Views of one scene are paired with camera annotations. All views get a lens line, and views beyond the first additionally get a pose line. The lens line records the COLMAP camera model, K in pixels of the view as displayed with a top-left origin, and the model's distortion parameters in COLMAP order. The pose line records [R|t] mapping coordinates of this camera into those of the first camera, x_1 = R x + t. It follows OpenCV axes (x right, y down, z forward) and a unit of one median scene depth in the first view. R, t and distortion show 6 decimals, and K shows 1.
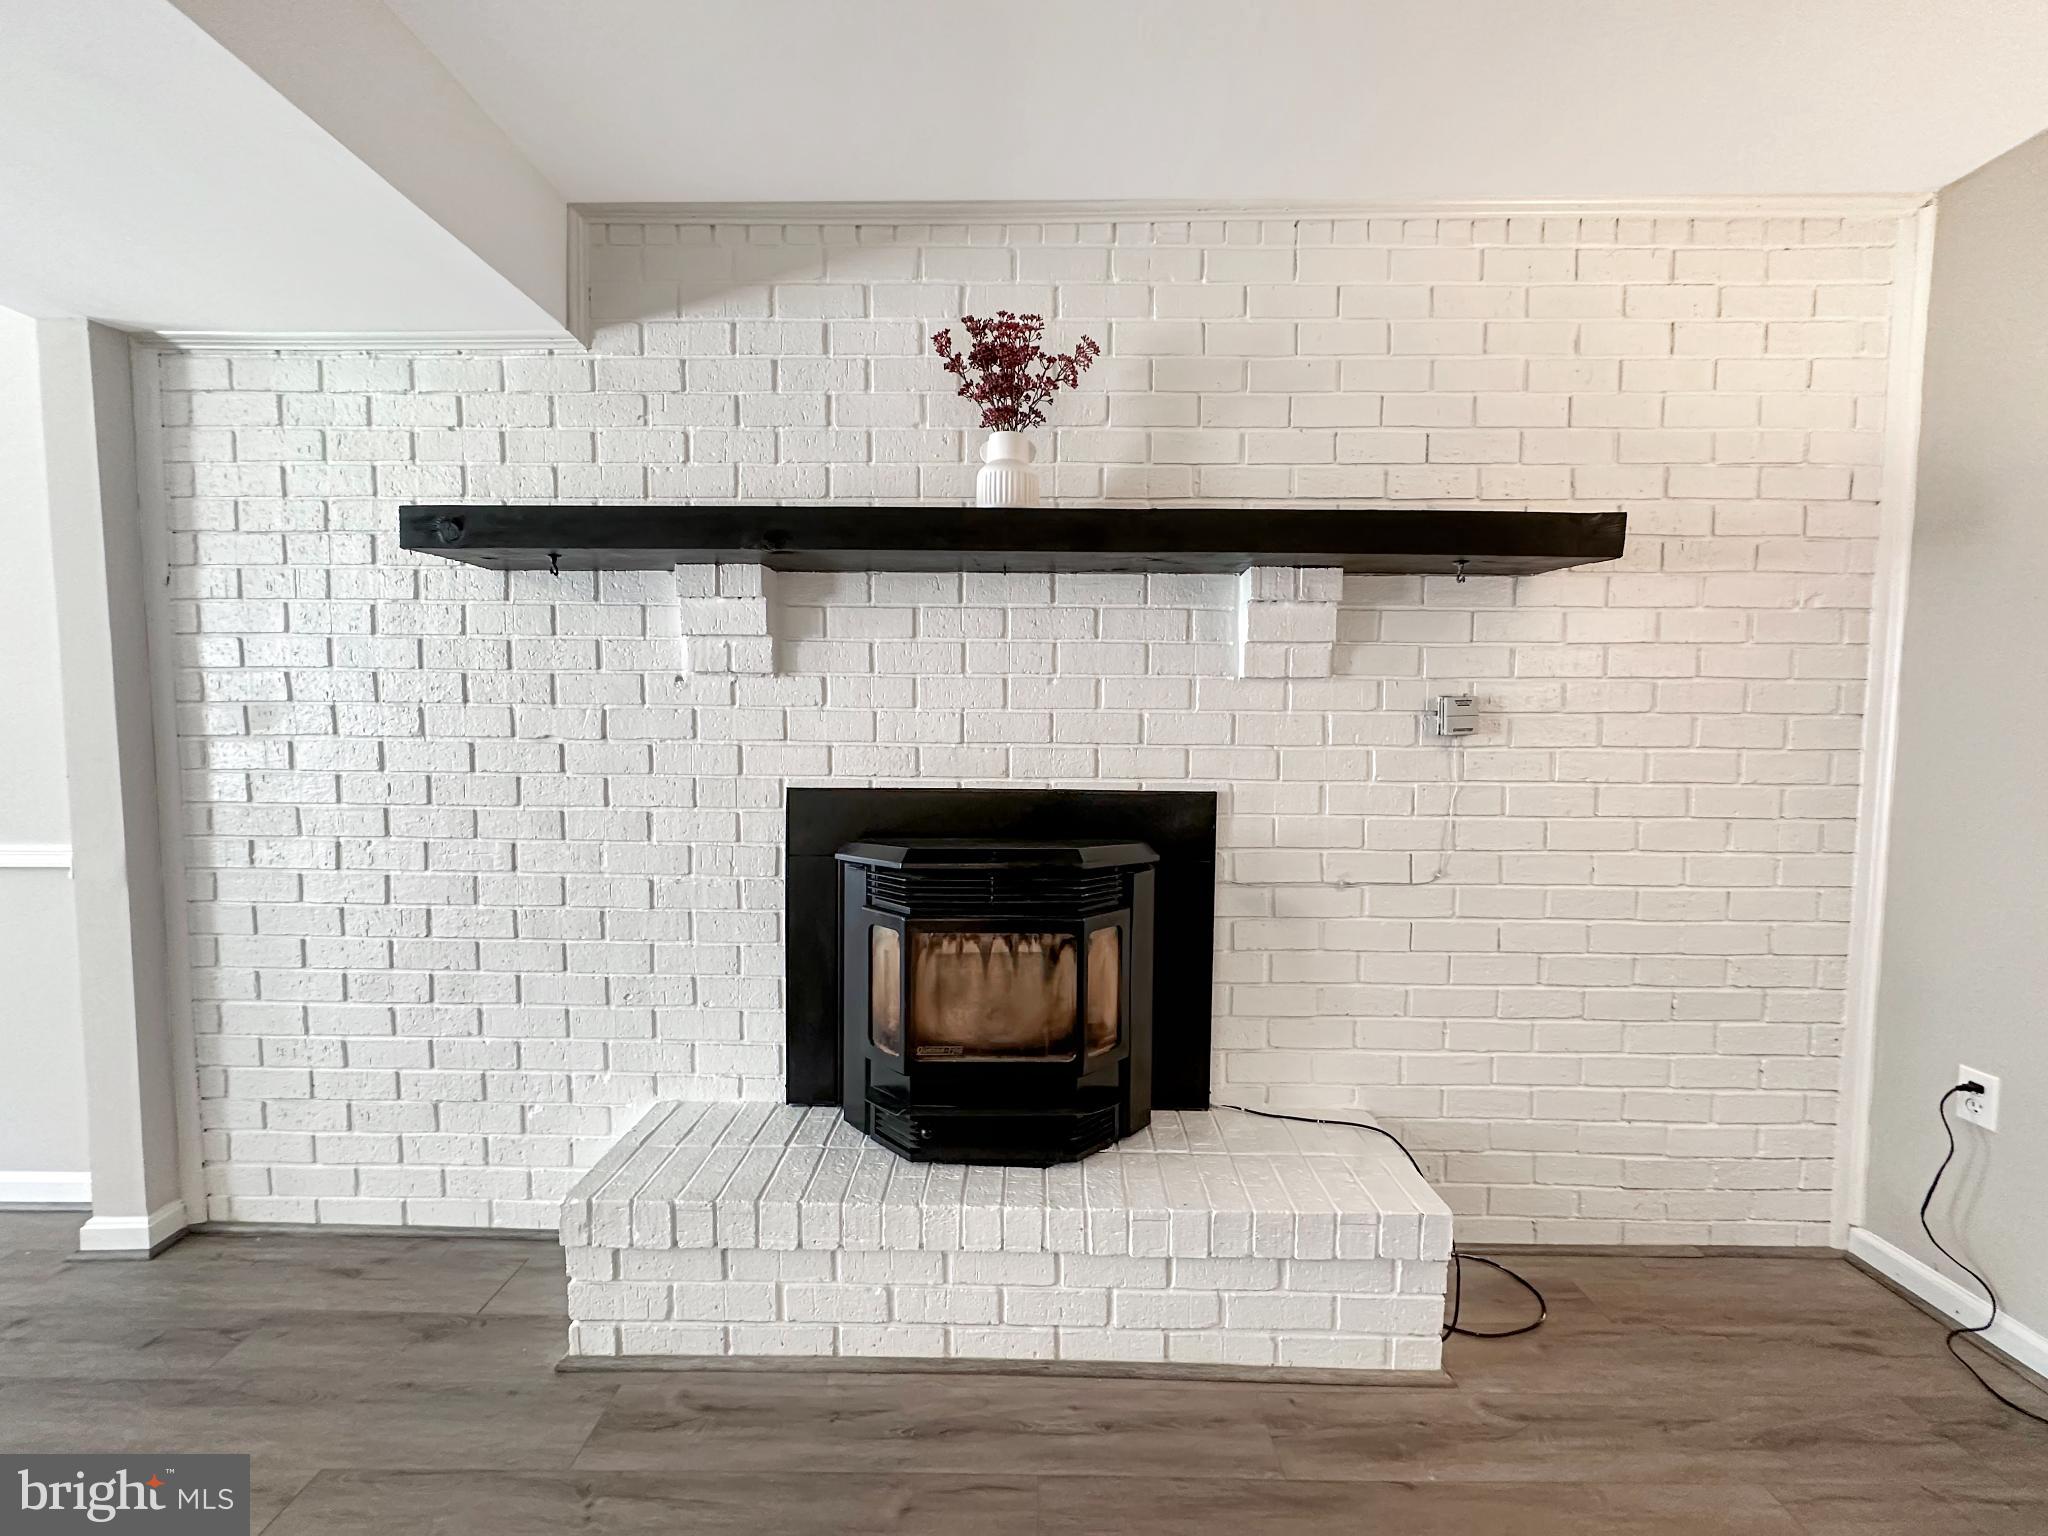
lens RADIAL K [[815.9, 0, 1024.2], [0, 815.9, 769.0], [0, 0, 1]] dist [-0.002125, 0.000568]
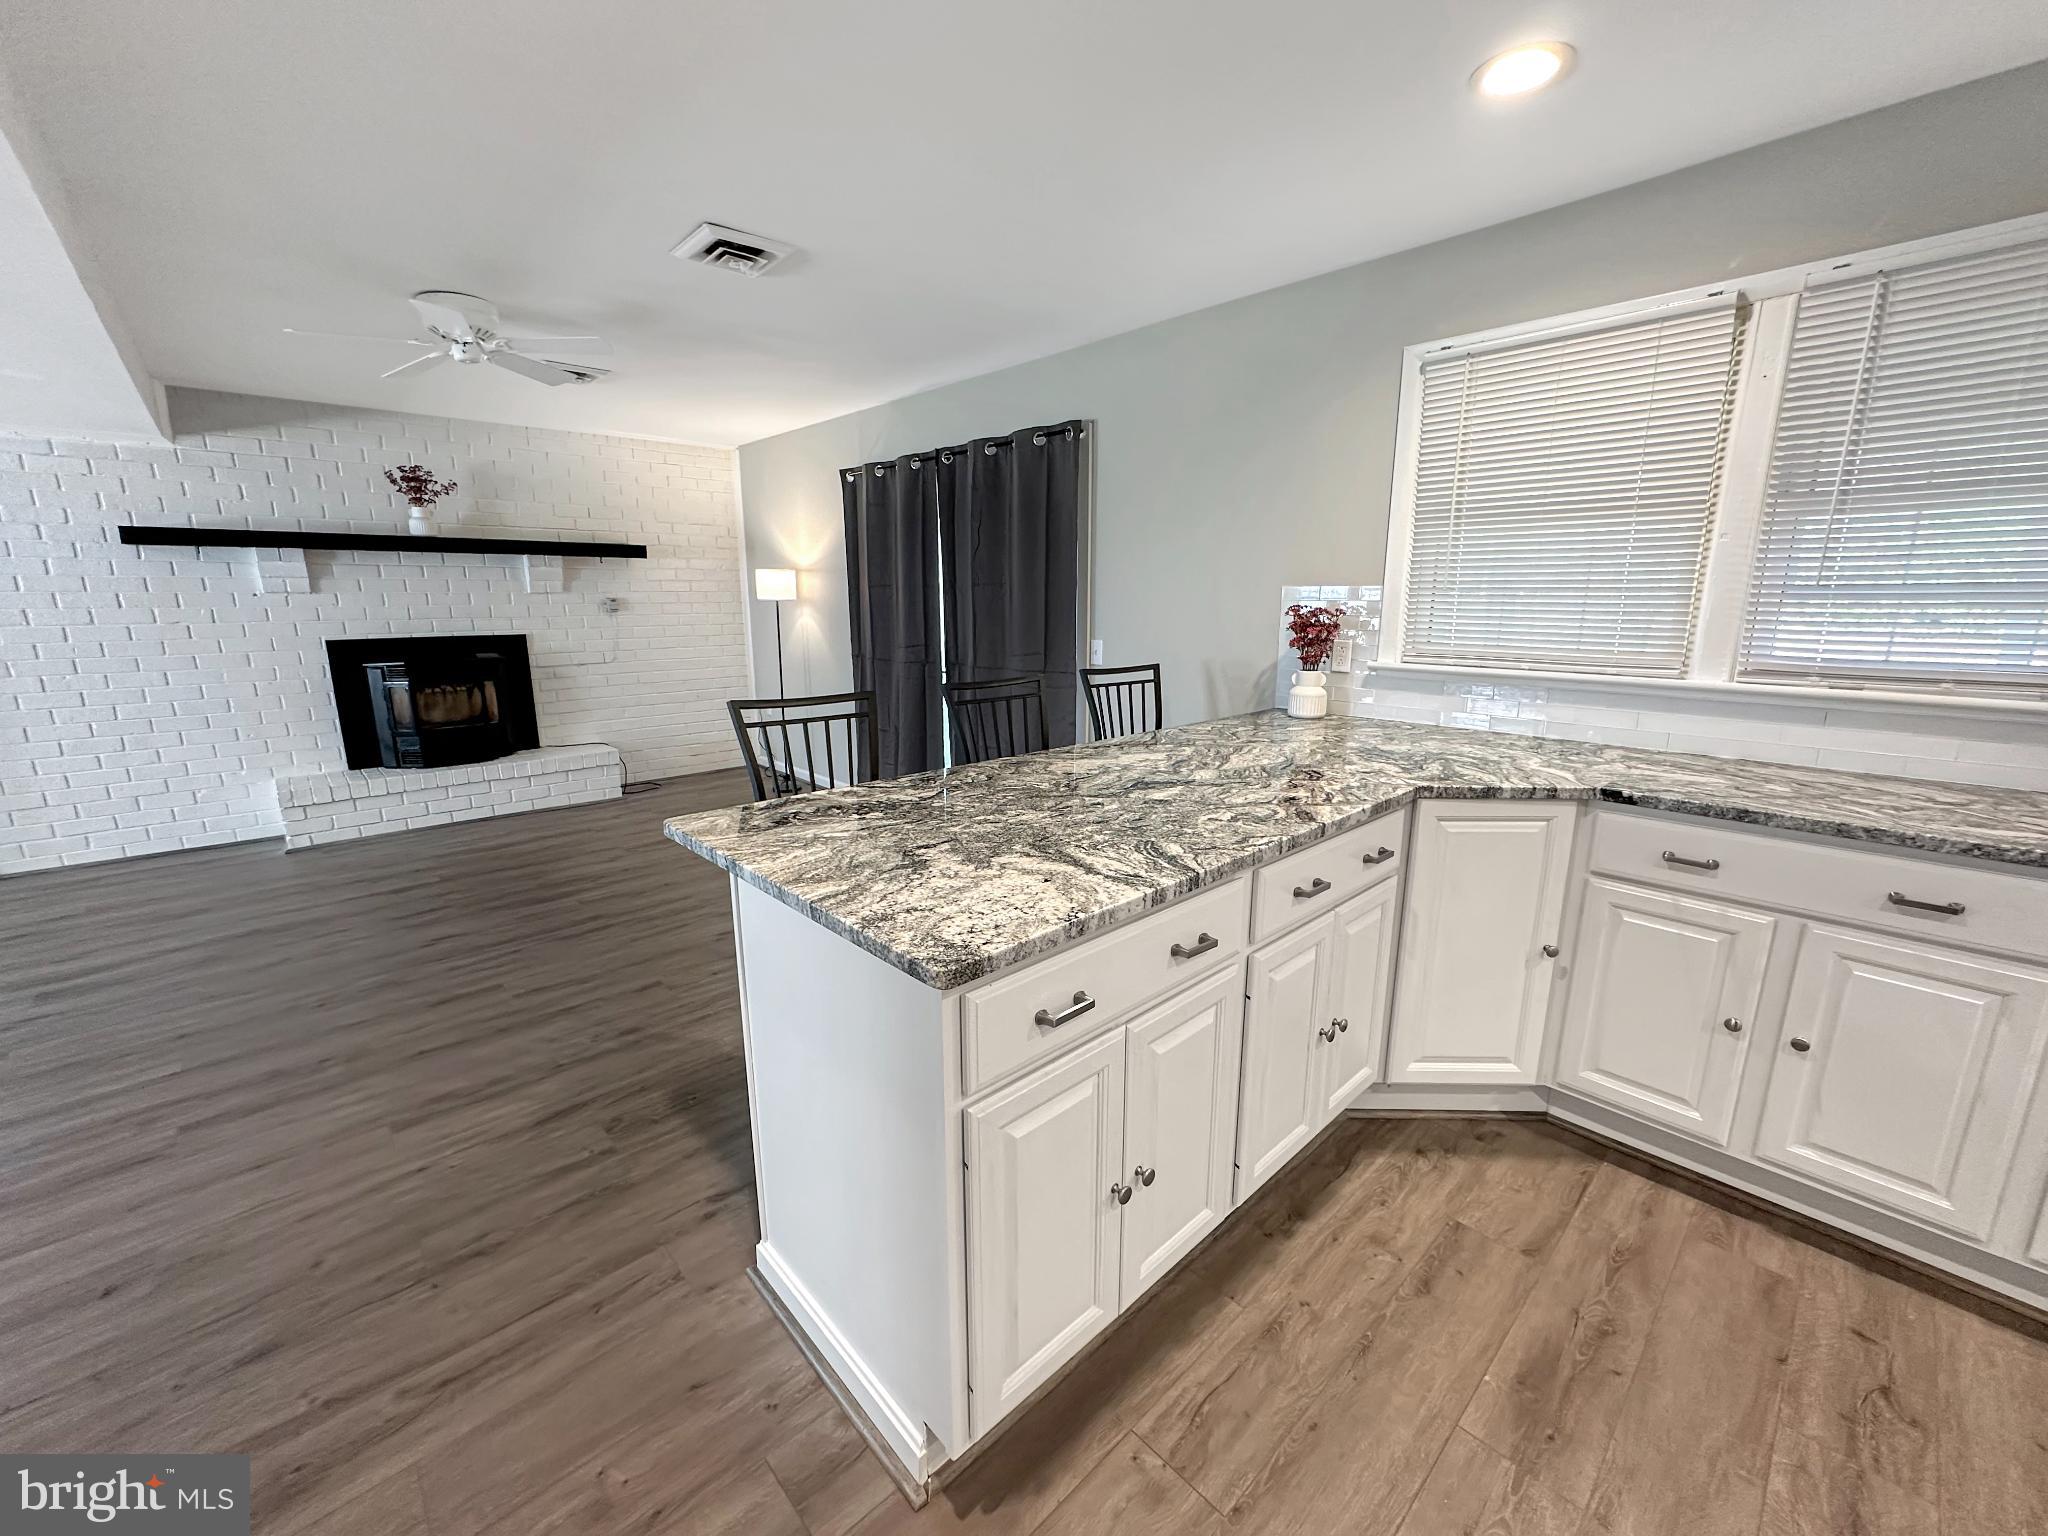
lens RADIAL K [[815.9, 0, 1024.2], [0, 815.9, 769.0], [0, 0, 1]] dist [-0.002125, 0.000568]
pose [[0.726730, -0.154504, 0.669322, -0.470214], [0.044605, 0.982934, 0.178466, 0.060666], [-0.685474, -0.099842, 0.721219, -2.262575]]
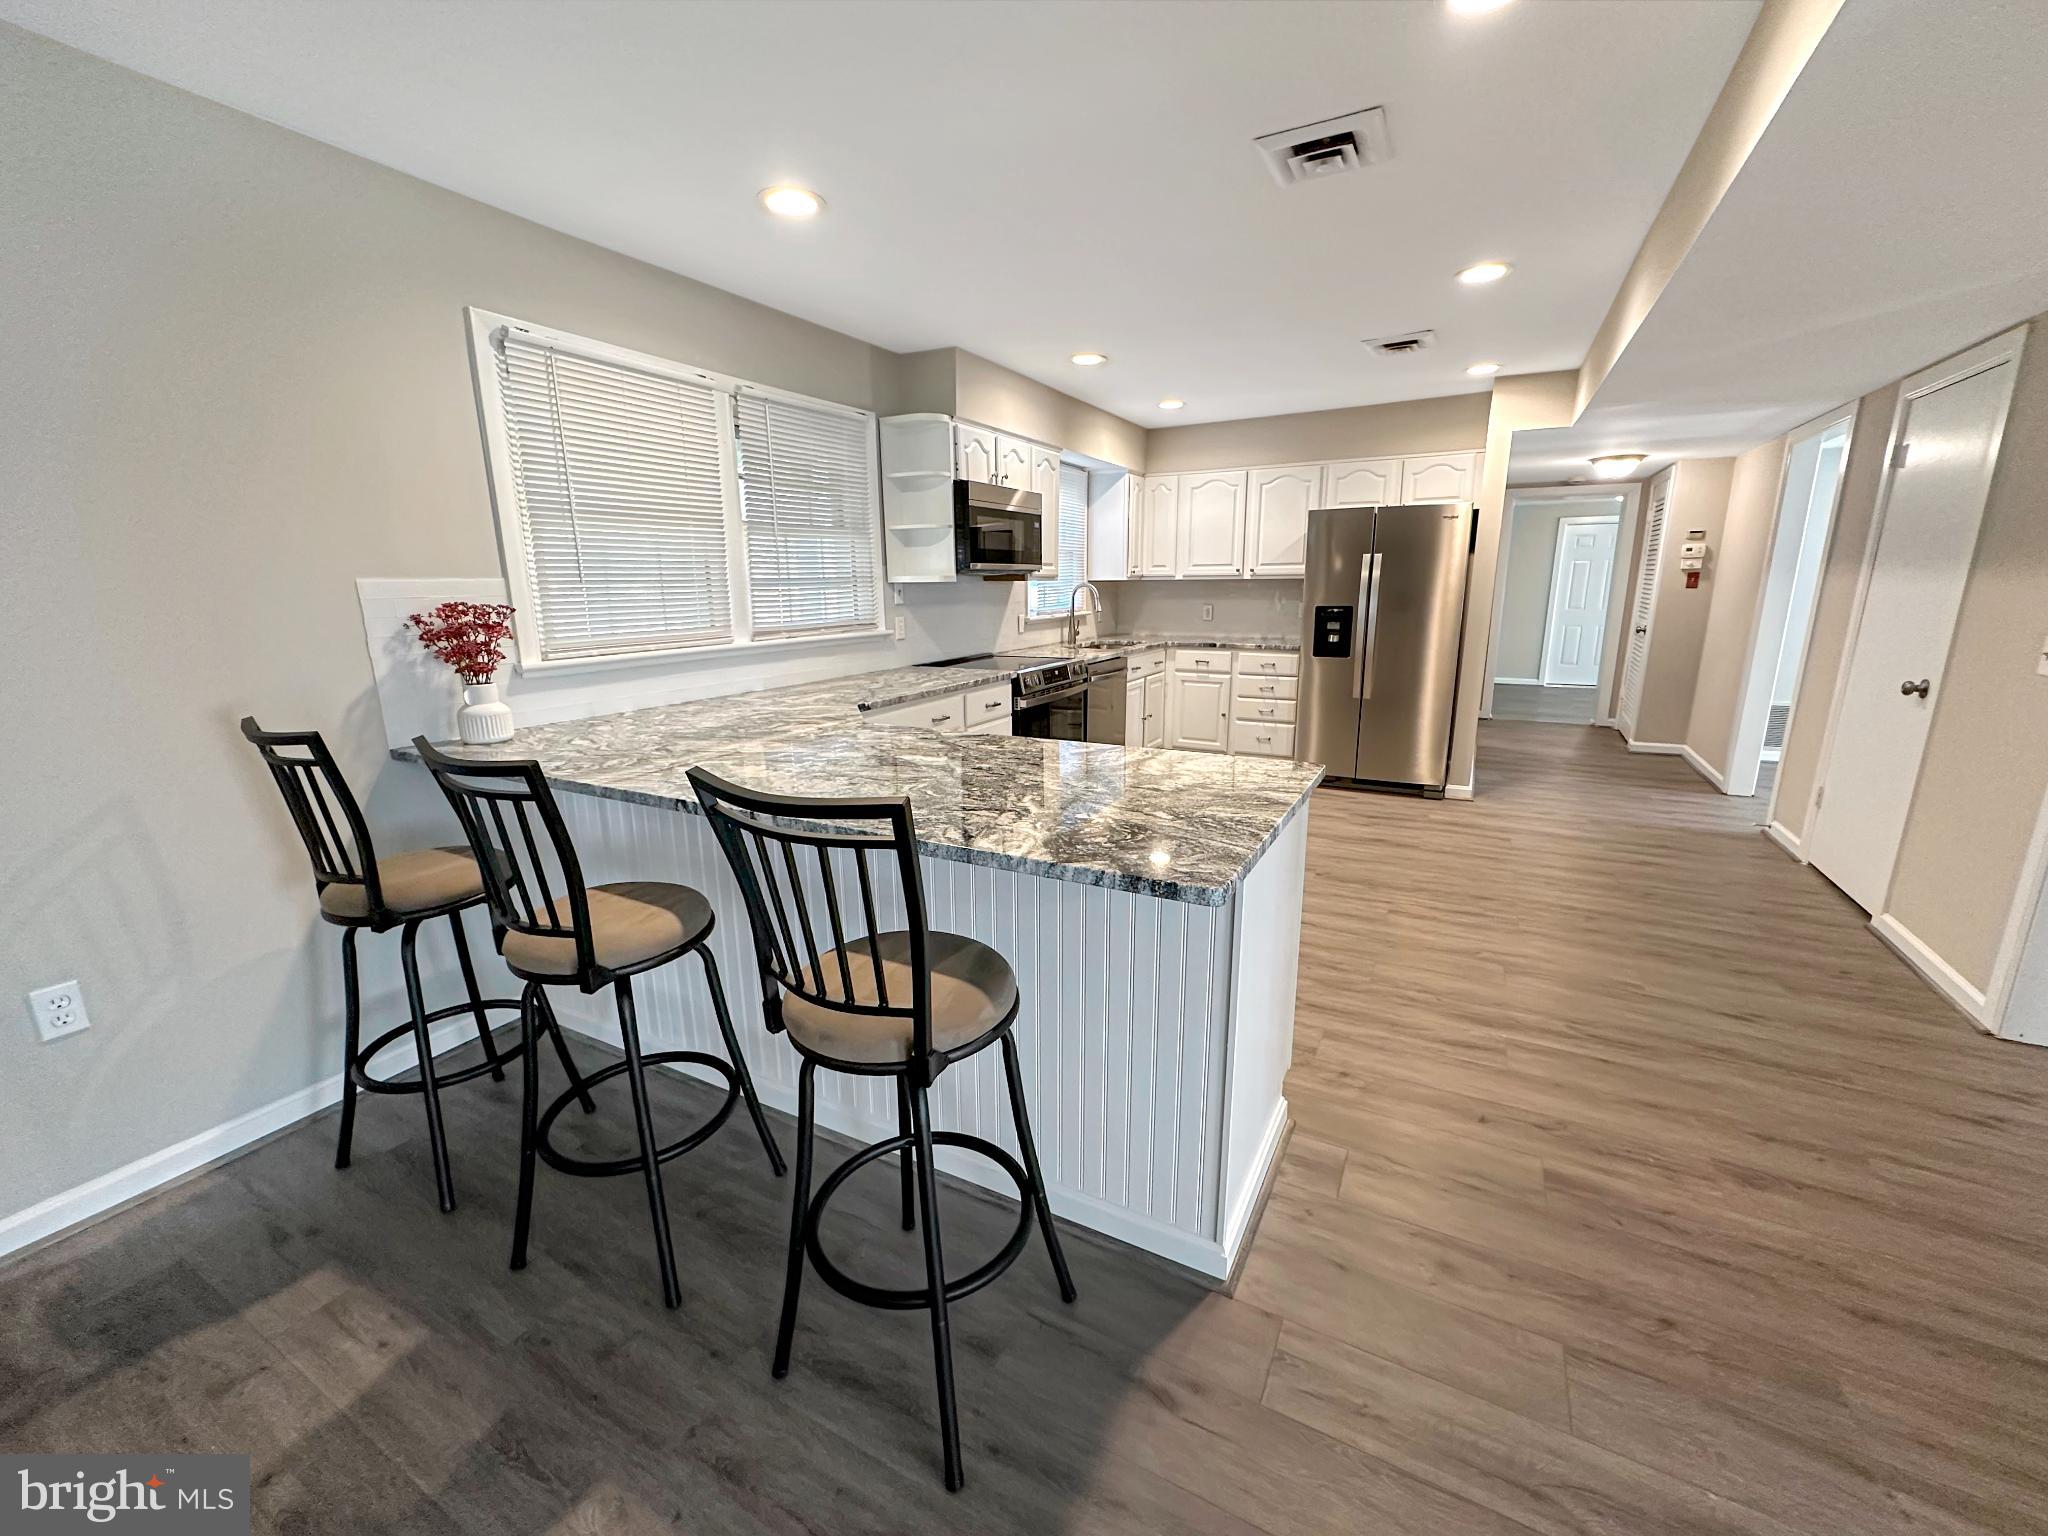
lens RADIAL K [[815.9, 0, 1024.2], [0, 815.9, 769.0], [0, 0, 1]] dist [-0.002125, 0.000568]
pose [[-0.879879, -0.104343, 0.463600, -0.328168], [0.031028, 0.960897, 0.275160, -0.012092], [-0.474183, 0.256493, -0.842236, -0.833814]]
